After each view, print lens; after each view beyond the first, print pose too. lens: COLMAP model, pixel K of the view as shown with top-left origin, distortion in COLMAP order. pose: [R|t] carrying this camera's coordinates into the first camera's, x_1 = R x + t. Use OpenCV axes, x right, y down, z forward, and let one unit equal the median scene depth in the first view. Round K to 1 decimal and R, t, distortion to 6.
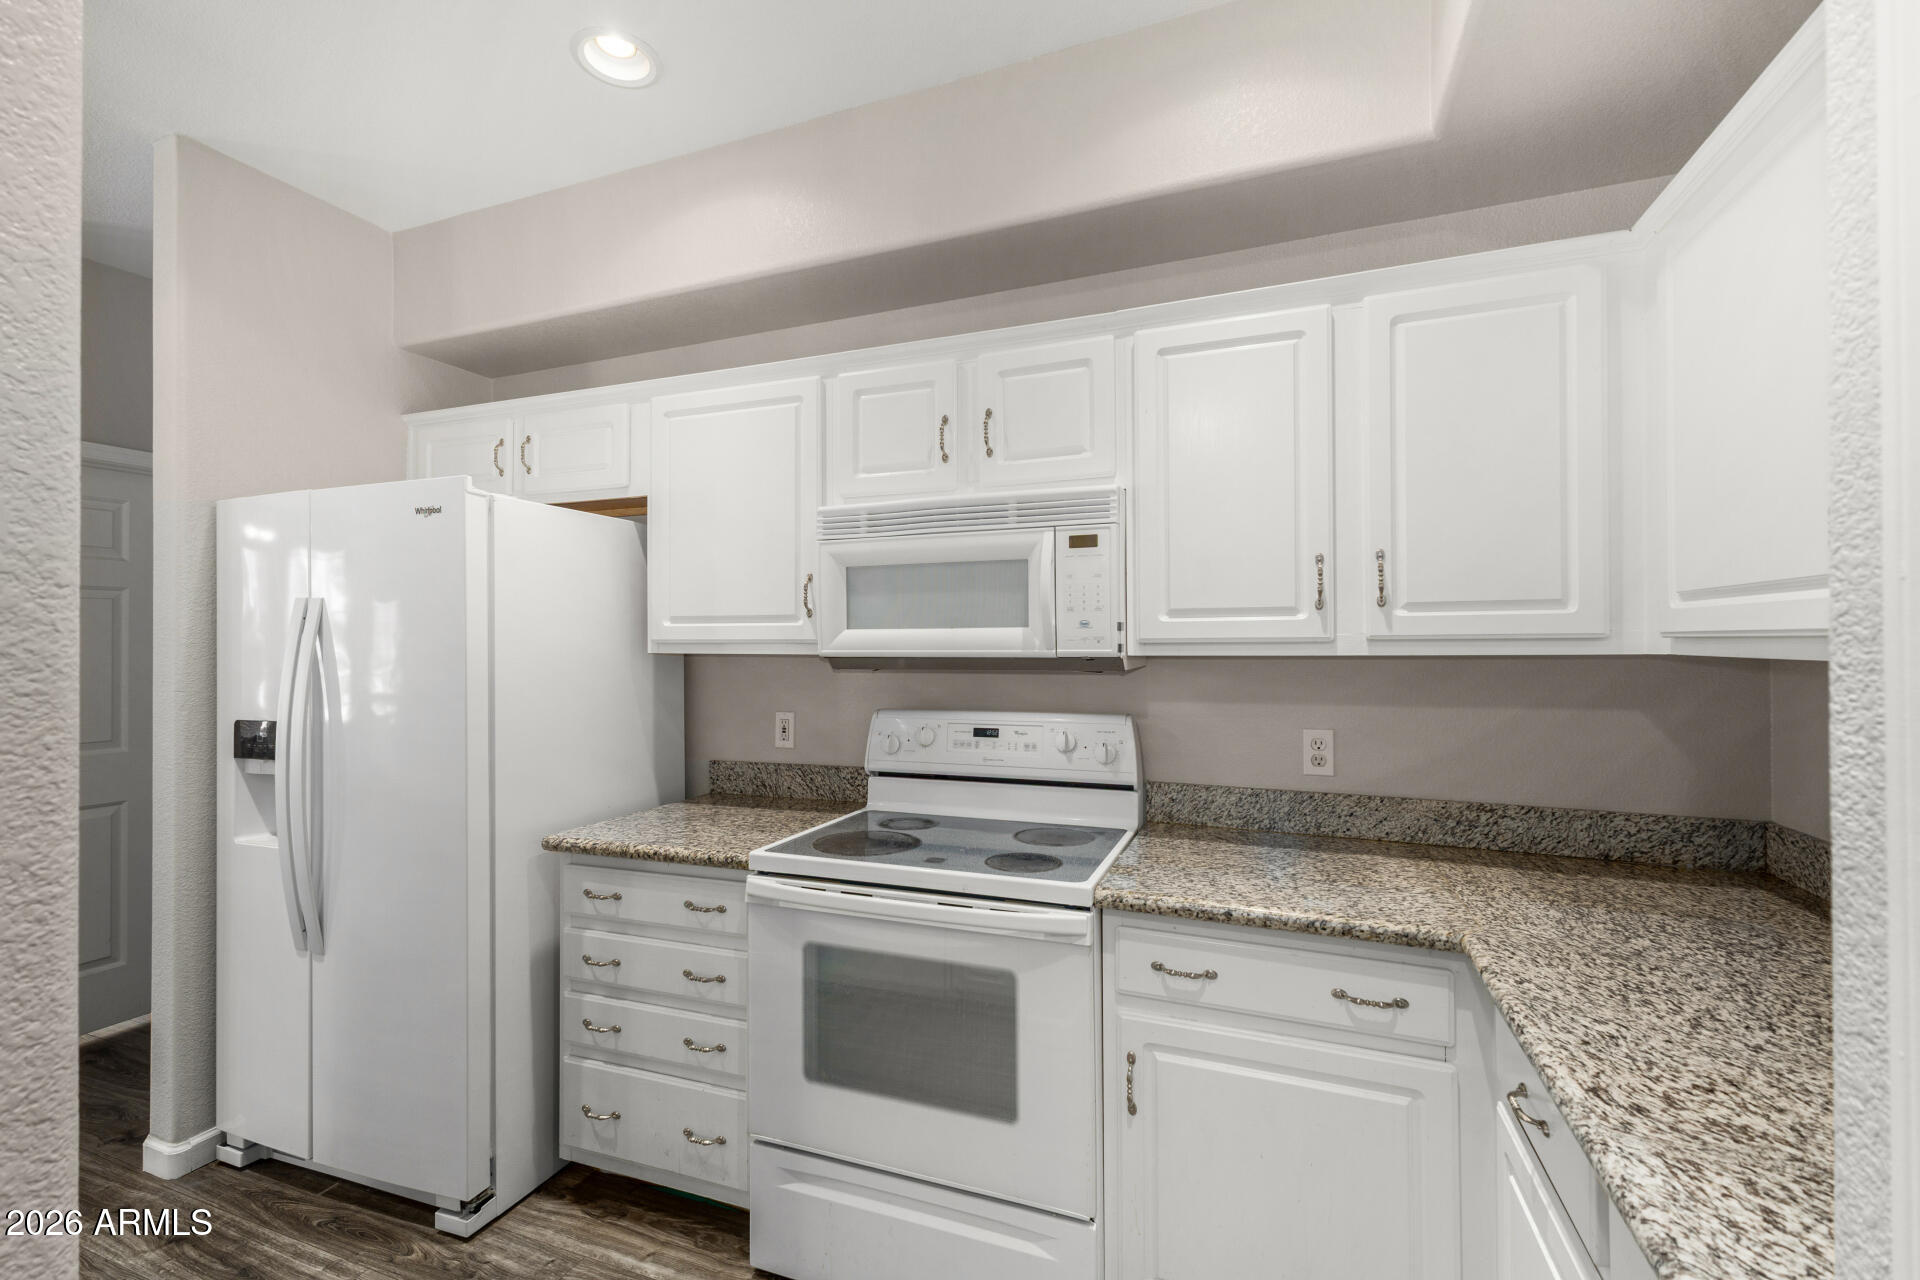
lens RADIAL K [[827.5, 0, 954.3], [0, 827.5, 631.2], [0, 0, 1]] dist [0.008374, -0.002045]
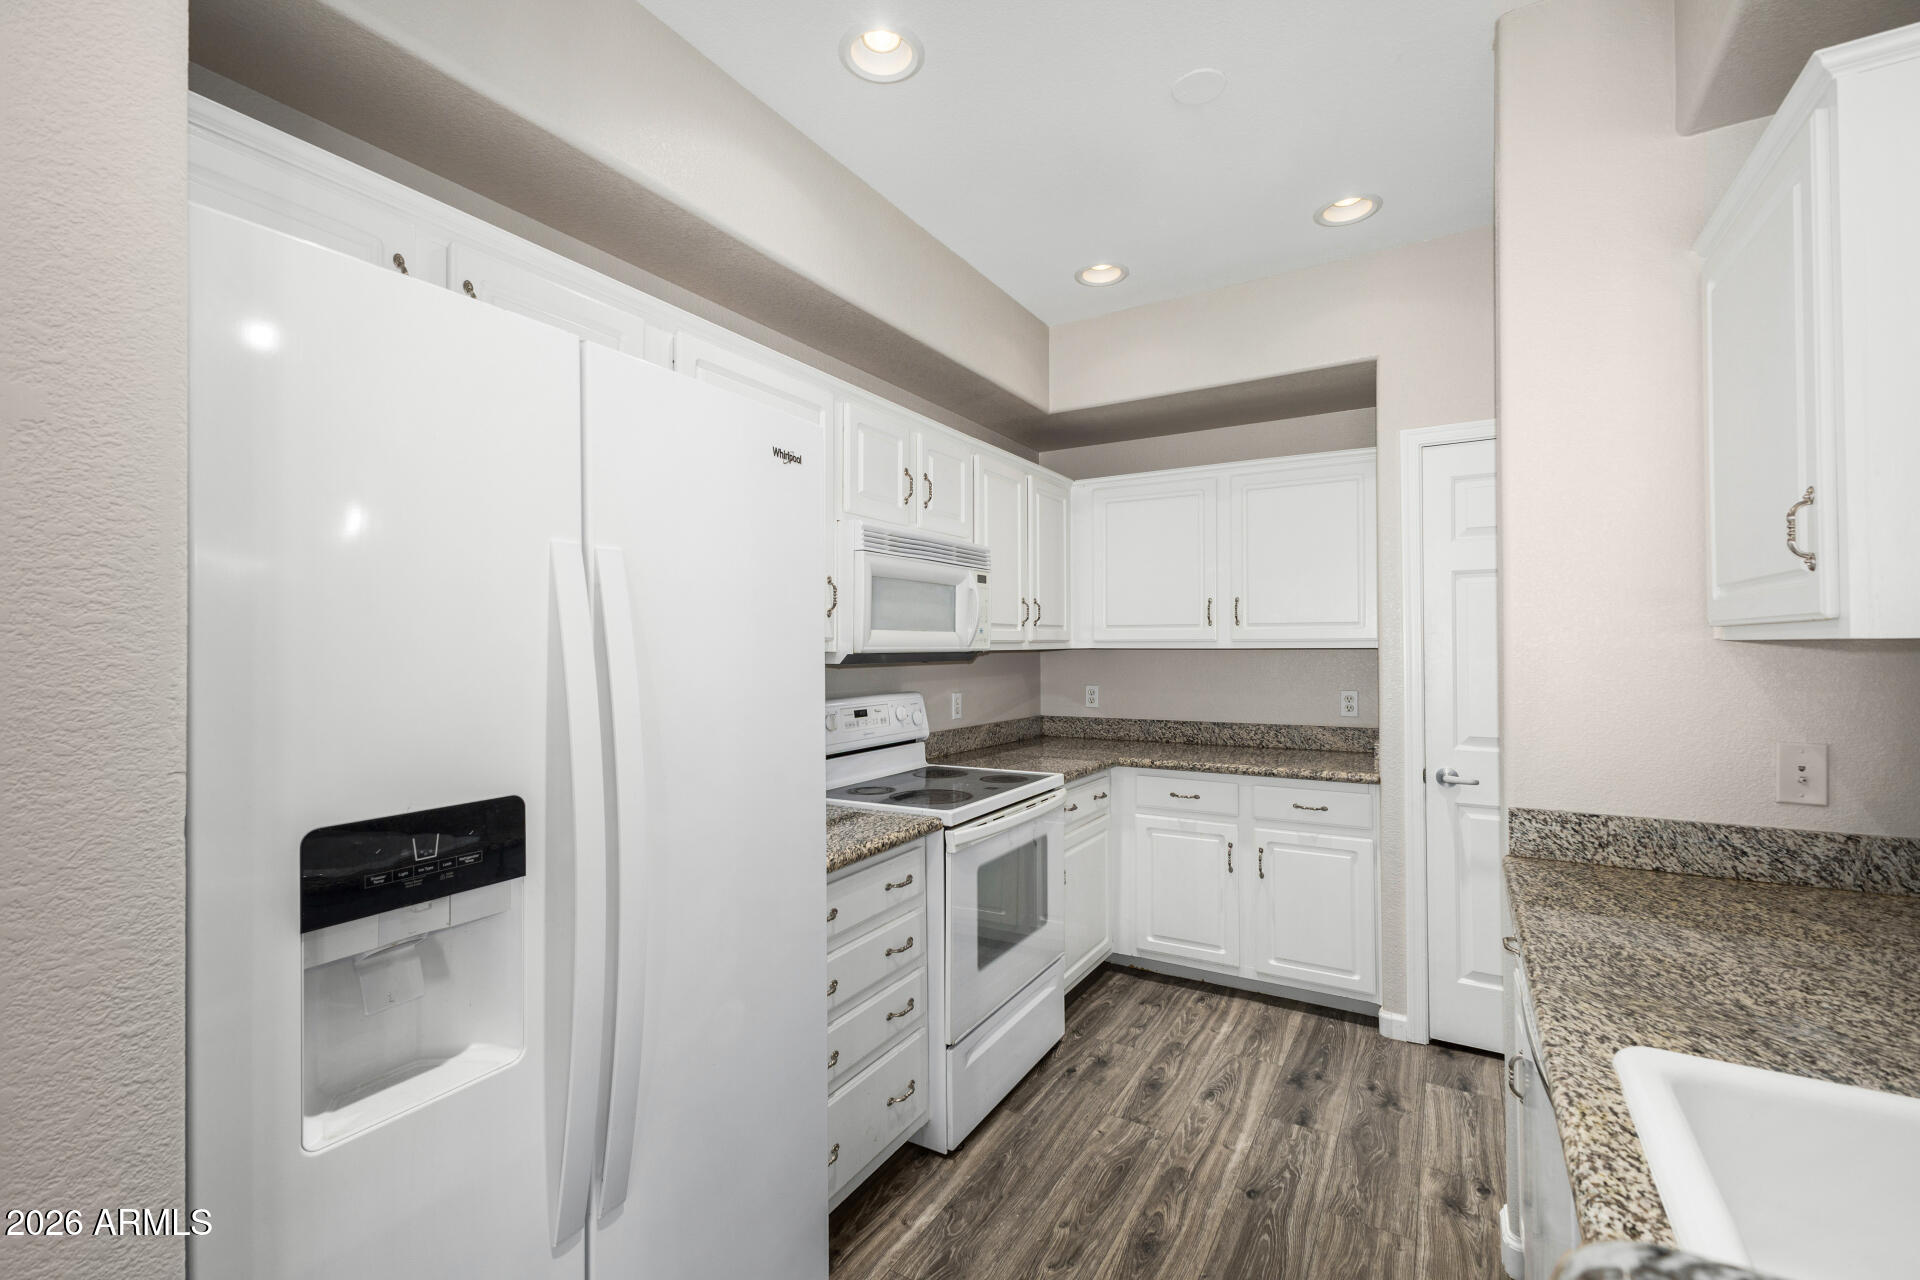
lens RADIAL K [[827.5, 0, 962.6], [0, 827.5, 627.2], [0, 0, 1]] dist [0.008374, -0.002045]
pose [[0.162602, 0.027099, 0.986320, -1.371250], [-0.012575, 0.999599, -0.025391, 0.024708], [-0.986612, -0.008275, 0.162877, 0.744469]]
